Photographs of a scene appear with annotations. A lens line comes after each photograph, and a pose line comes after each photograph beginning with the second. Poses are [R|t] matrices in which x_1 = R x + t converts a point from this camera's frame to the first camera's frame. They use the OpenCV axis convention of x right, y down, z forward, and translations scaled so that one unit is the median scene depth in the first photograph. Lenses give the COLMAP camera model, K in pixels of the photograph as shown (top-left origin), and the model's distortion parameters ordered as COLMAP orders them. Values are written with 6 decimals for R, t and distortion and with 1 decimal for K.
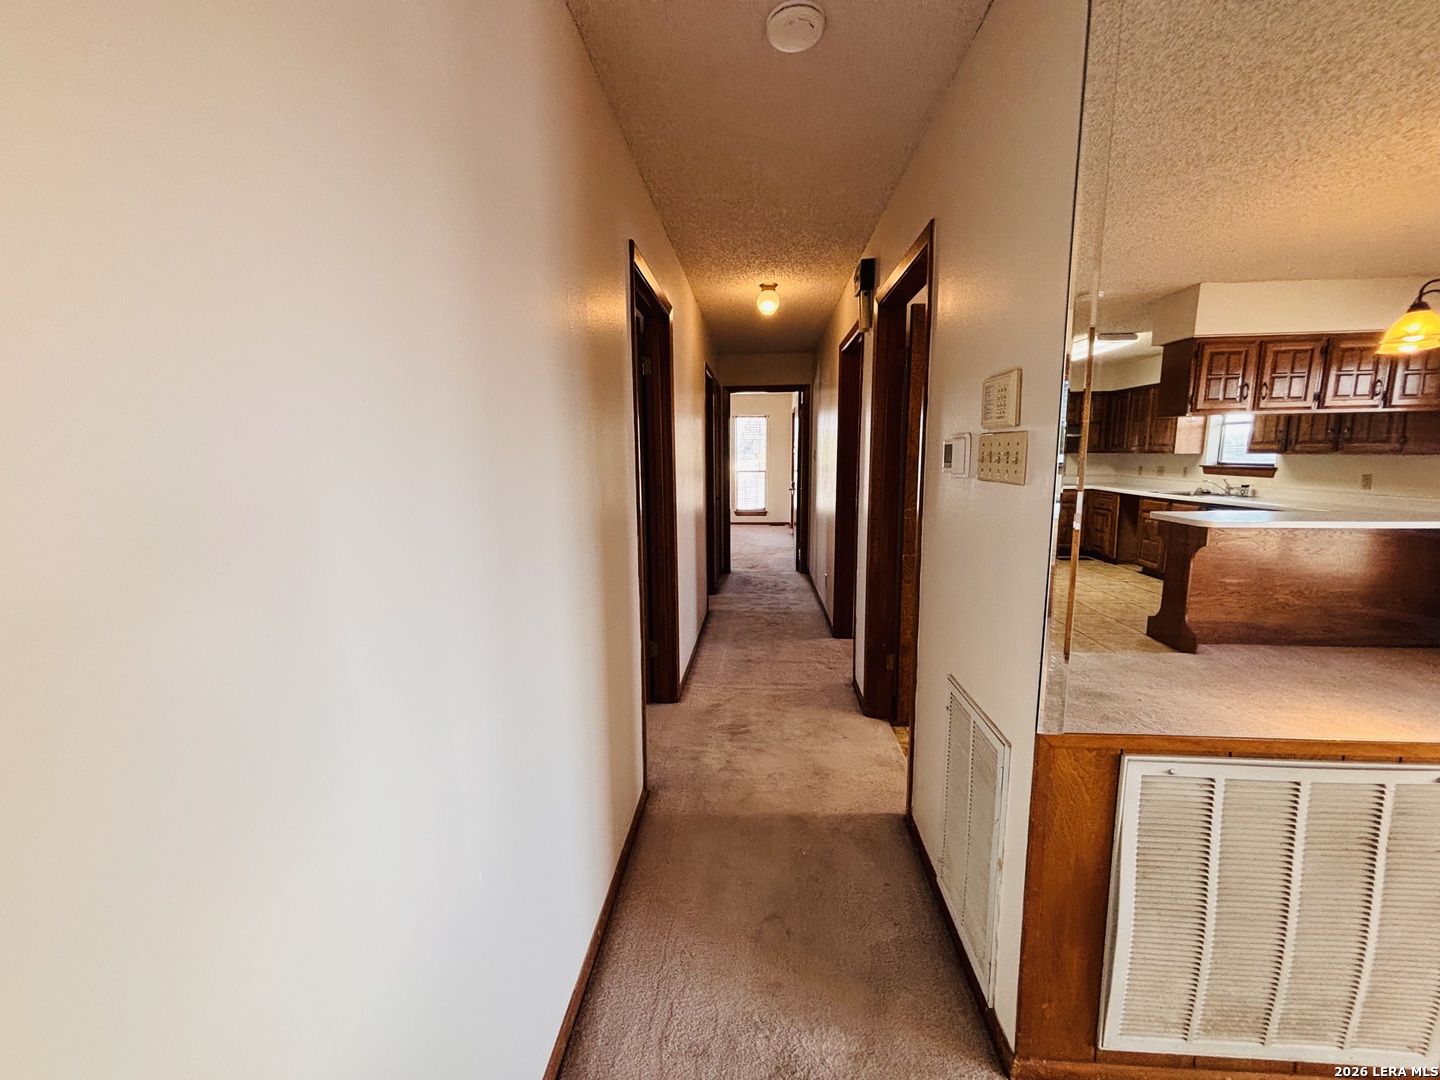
lens RADIAL K [[579.5, 0, 714.4], [0, 579.5, 539.7], [0, 0, 1]] dist [0.002099, 0.000089]
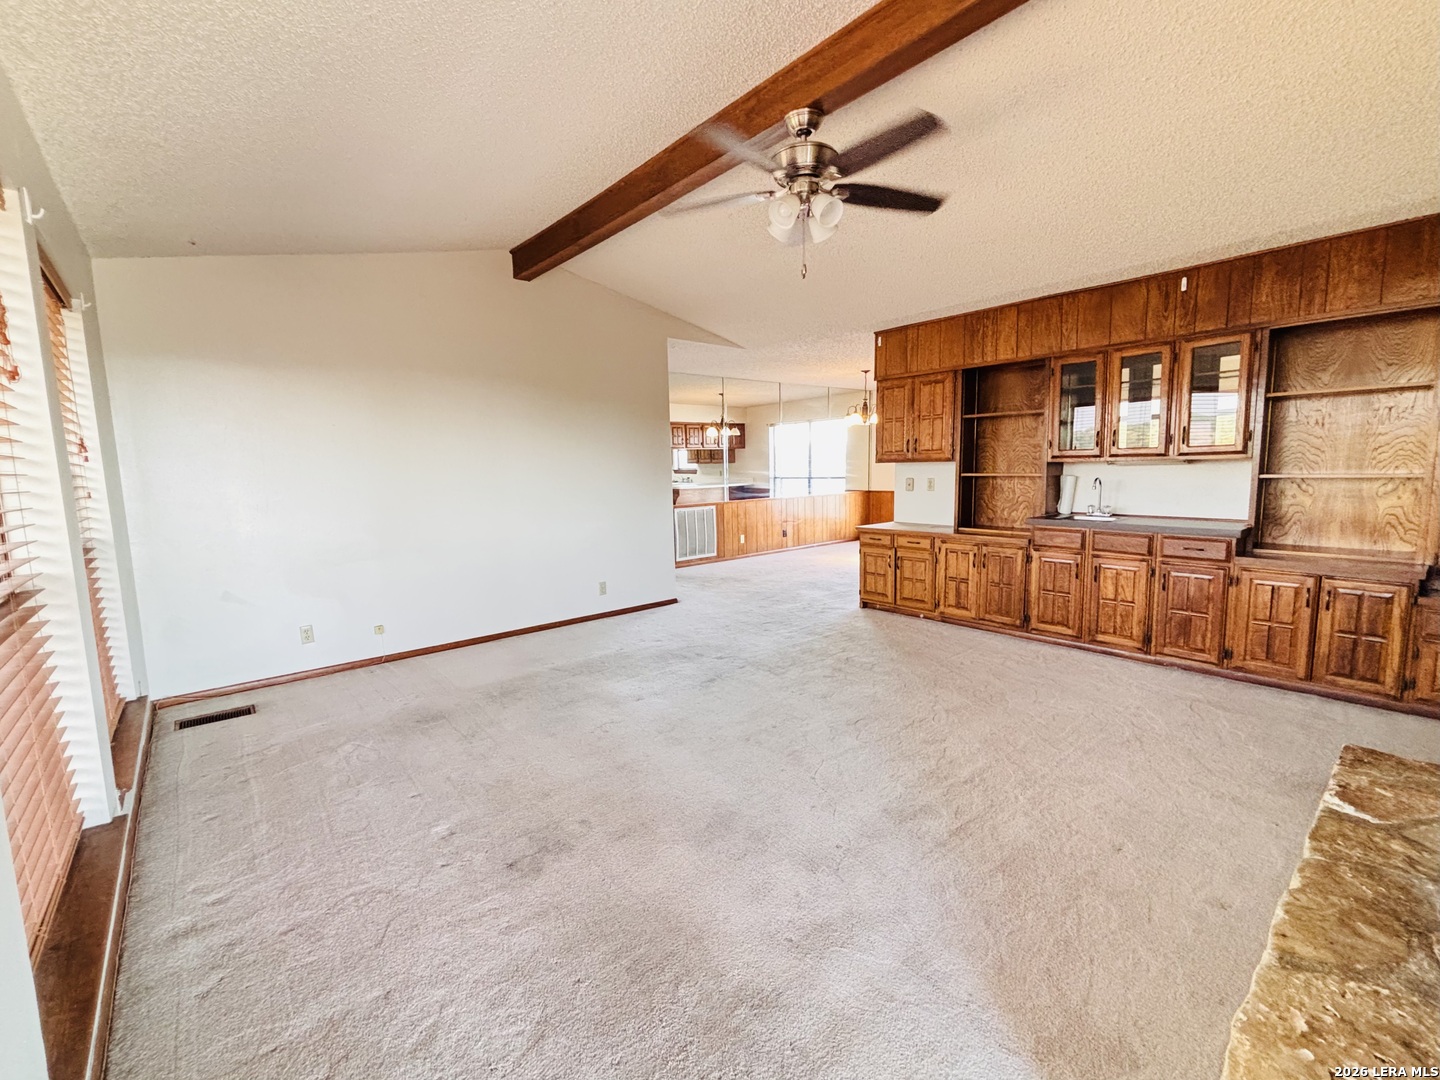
lens RADIAL K [[579.5, 0, 714.4], [0, 579.5, 539.7], [0, 0, 1]] dist [0.002099, 0.000089]
pose [[0.716195, -0.097368, 0.691075, -0.987905], [0.117263, 0.992931, 0.018372, 0.189254], [-0.687978, 0.067880, 0.722550, -1.128744]]
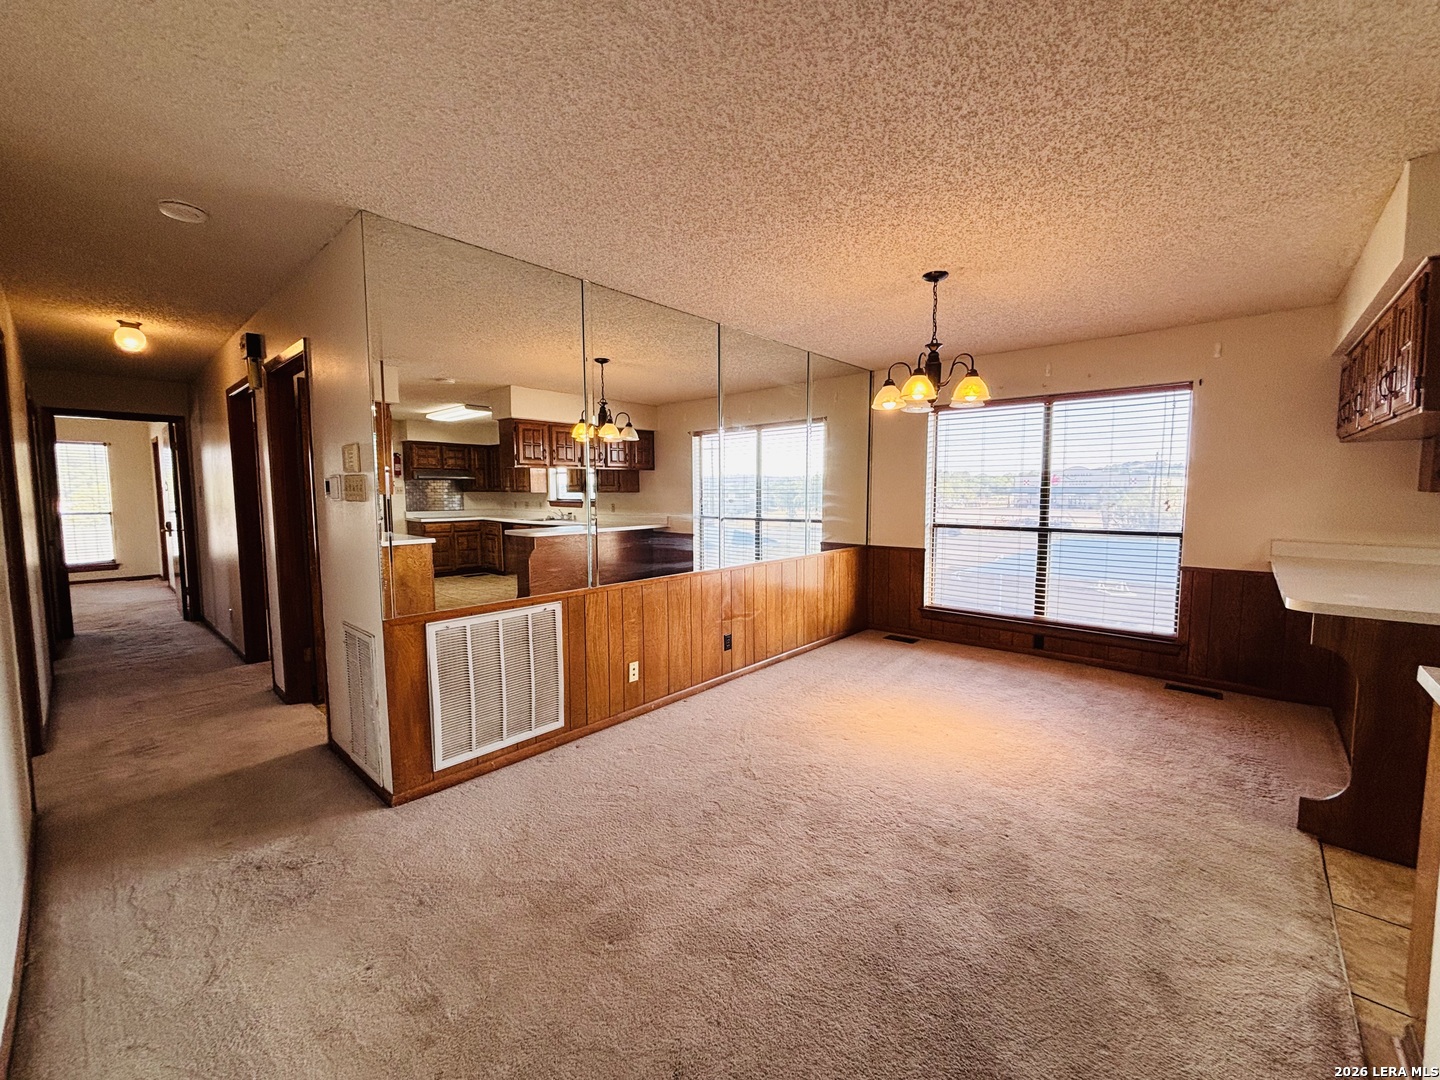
lens RADIAL K [[579.5, 0, 714.4], [0, 579.5, 539.7], [0, 0, 1]] dist [0.002099, 0.000089]
pose [[0.614000, -0.058561, 0.787131, -0.097398], [0.112812, 0.993517, -0.014084, 0.063253], [-0.781203, 0.097445, 0.616625, -0.365048]]
